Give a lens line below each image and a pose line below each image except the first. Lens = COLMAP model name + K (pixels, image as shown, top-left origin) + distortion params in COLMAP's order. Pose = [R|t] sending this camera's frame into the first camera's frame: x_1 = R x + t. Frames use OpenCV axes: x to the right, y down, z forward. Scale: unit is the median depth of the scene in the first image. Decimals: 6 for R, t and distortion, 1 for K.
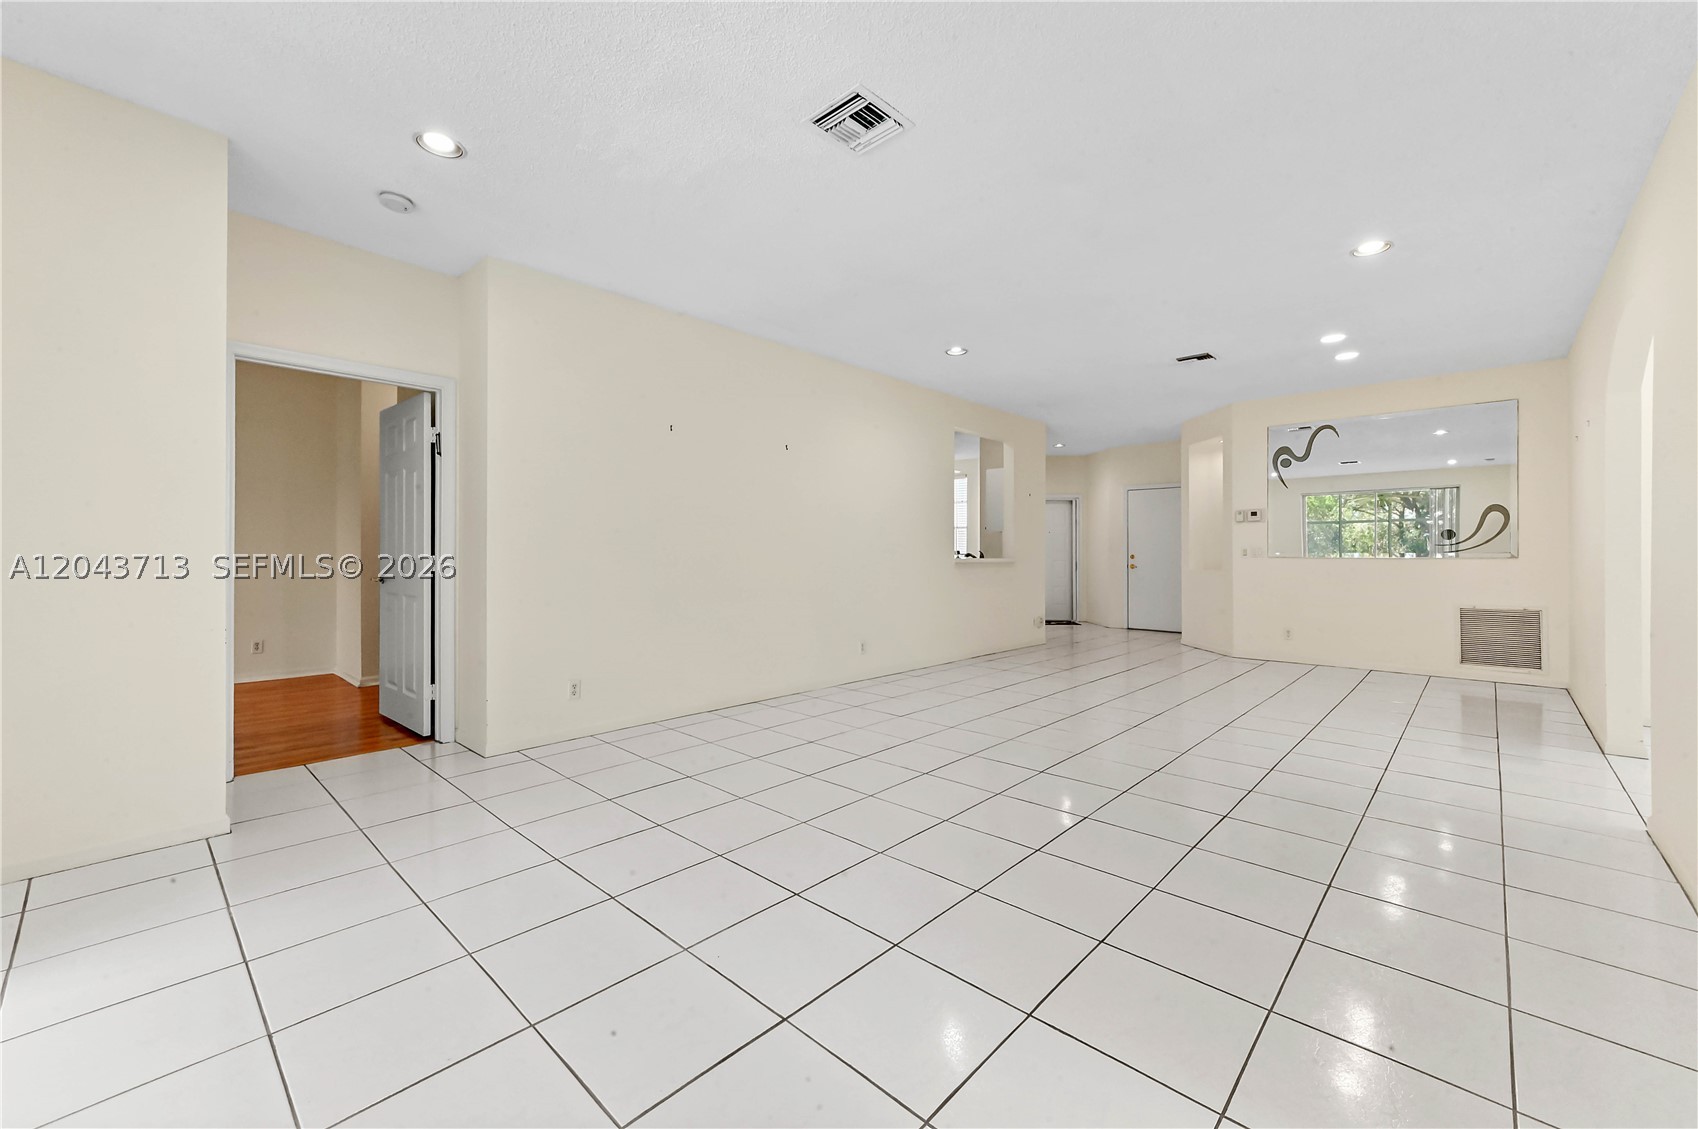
lens RADIAL K [[675.1, 0, 858.6], [0, 675.1, 552.8], [0, 0, 1]] dist [0.046997, 0.000083]
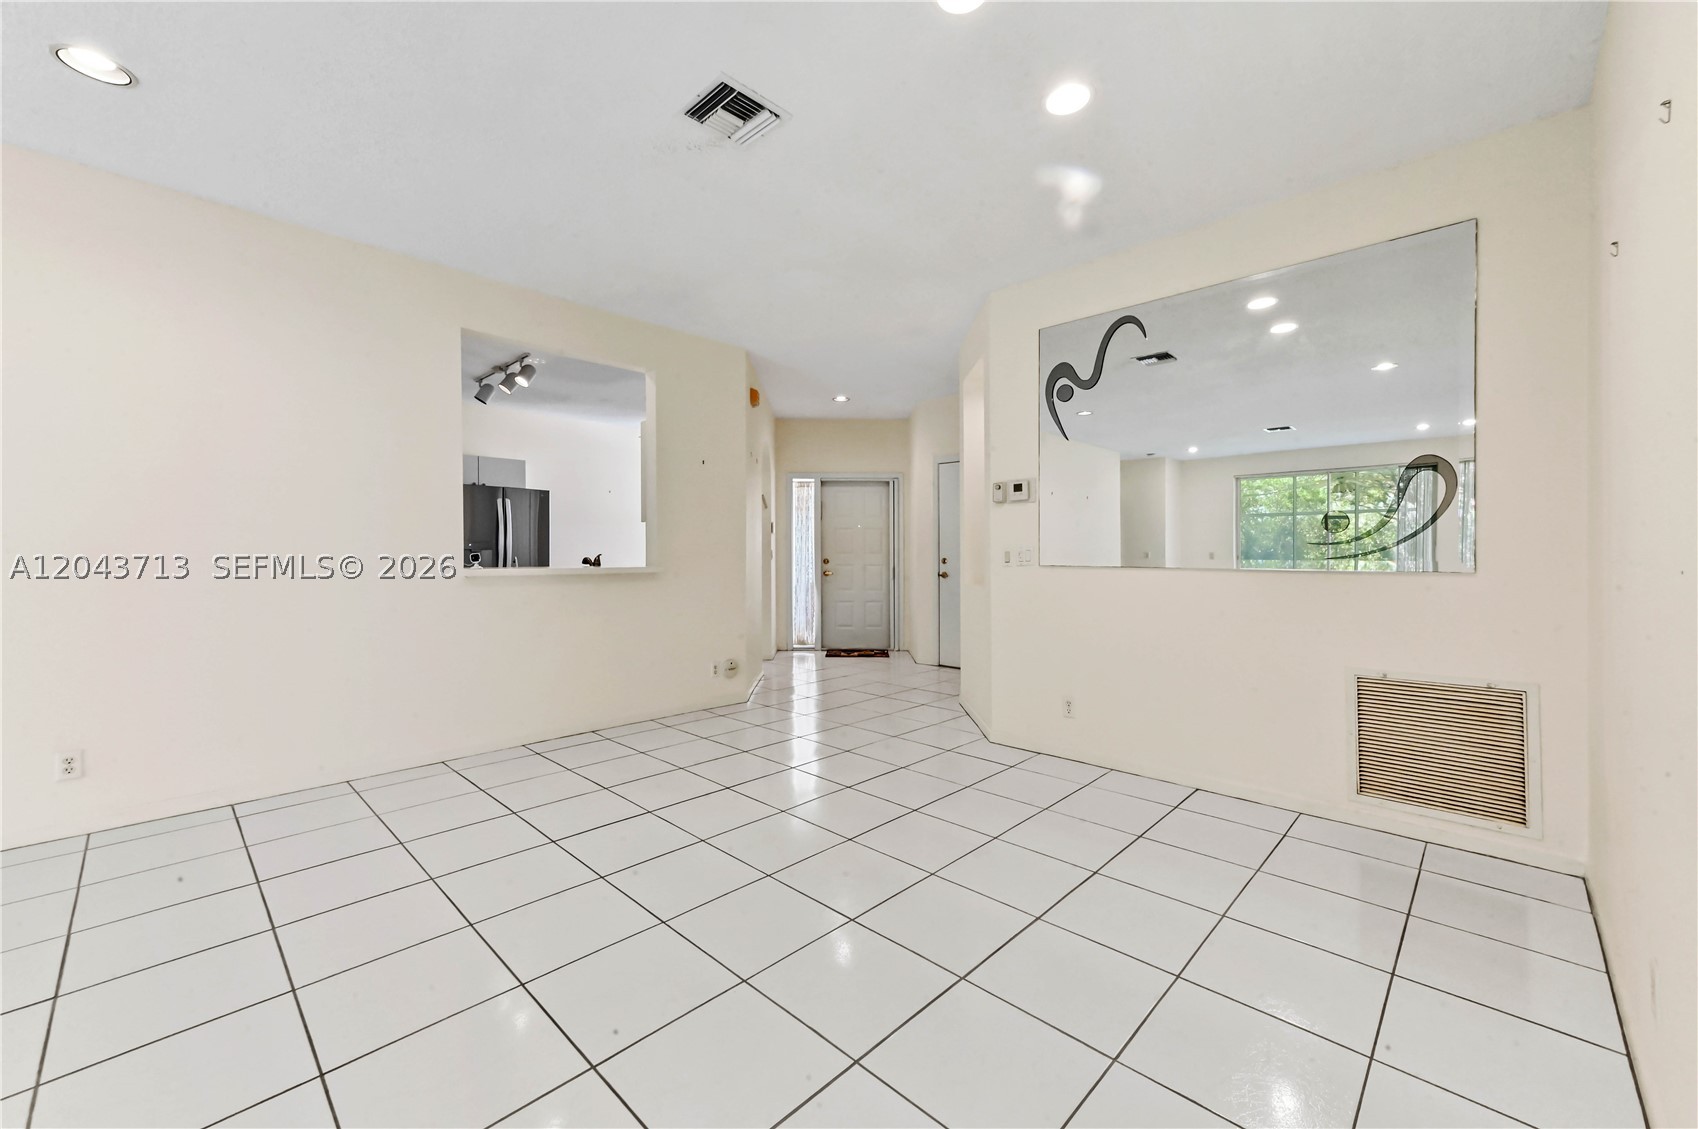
lens RADIAL K [[669.8, 0, 842.9], [0, 669.8, 553.7], [0, 0, 1]] dist [0.019535, 0.006682]
pose [[0.999398, -0.001909, -0.034650, 0.470541], [0.002075, 0.999987, 0.004761, -0.006672], [0.034640, -0.004830, 0.999388, 0.469652]]
